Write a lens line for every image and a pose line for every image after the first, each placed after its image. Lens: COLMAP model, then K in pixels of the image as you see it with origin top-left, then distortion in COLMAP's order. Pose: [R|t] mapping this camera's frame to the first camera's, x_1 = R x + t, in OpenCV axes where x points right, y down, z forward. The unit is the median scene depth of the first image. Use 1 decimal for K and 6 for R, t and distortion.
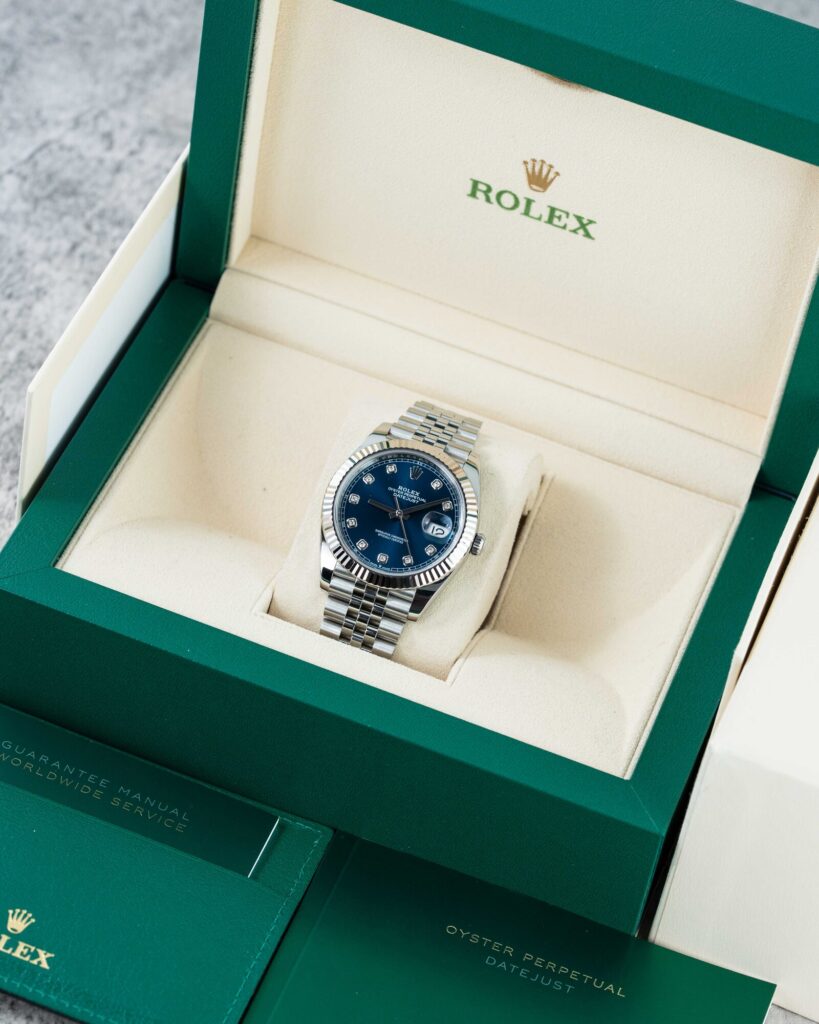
lens RADIAL K [[3626.8, 0, 409.5], [0, 3626.8, 512.0], [0, 0, 1]] dist [-0.063438, -1.349137]
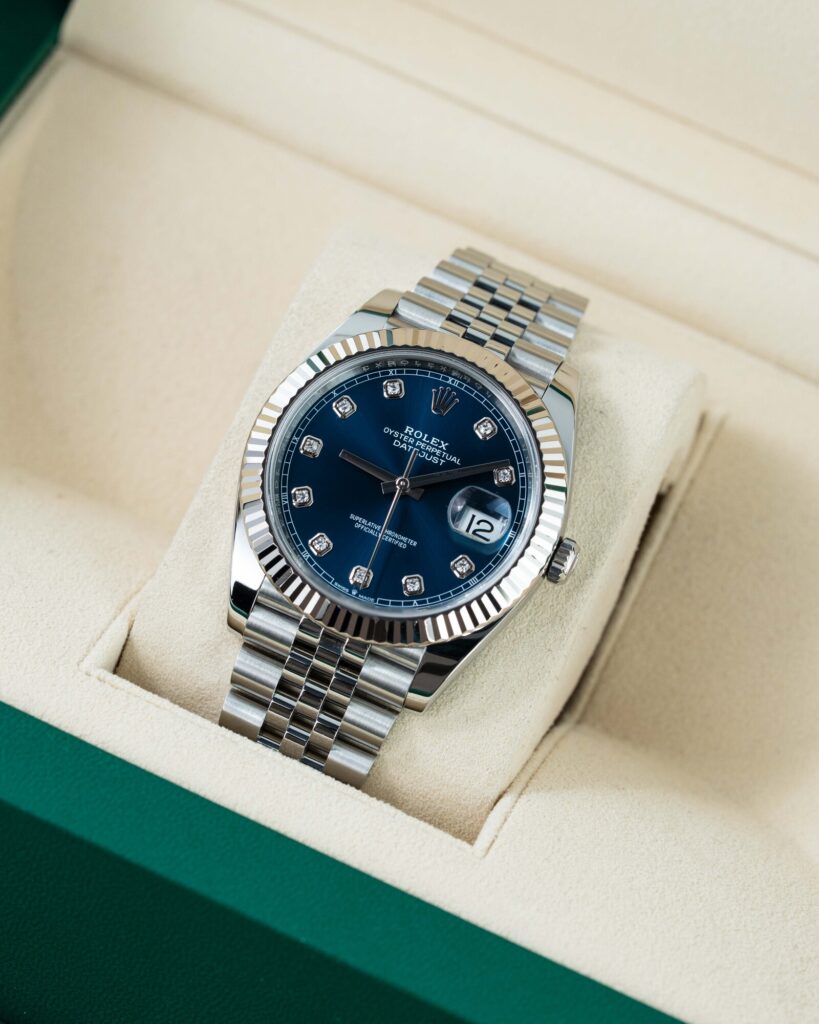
lens RADIAL K [[3626.8, 0, 409.5], [0, 3626.8, 512.0], [0, 0, 1]] dist [-0.063438, -1.349137]
pose [[0.997213, 0.072768, -0.016476, 0.006205], [-0.071506, 0.995167, 0.067307, -0.028119], [0.021294, -0.065942, 0.997596, 0.522994]]
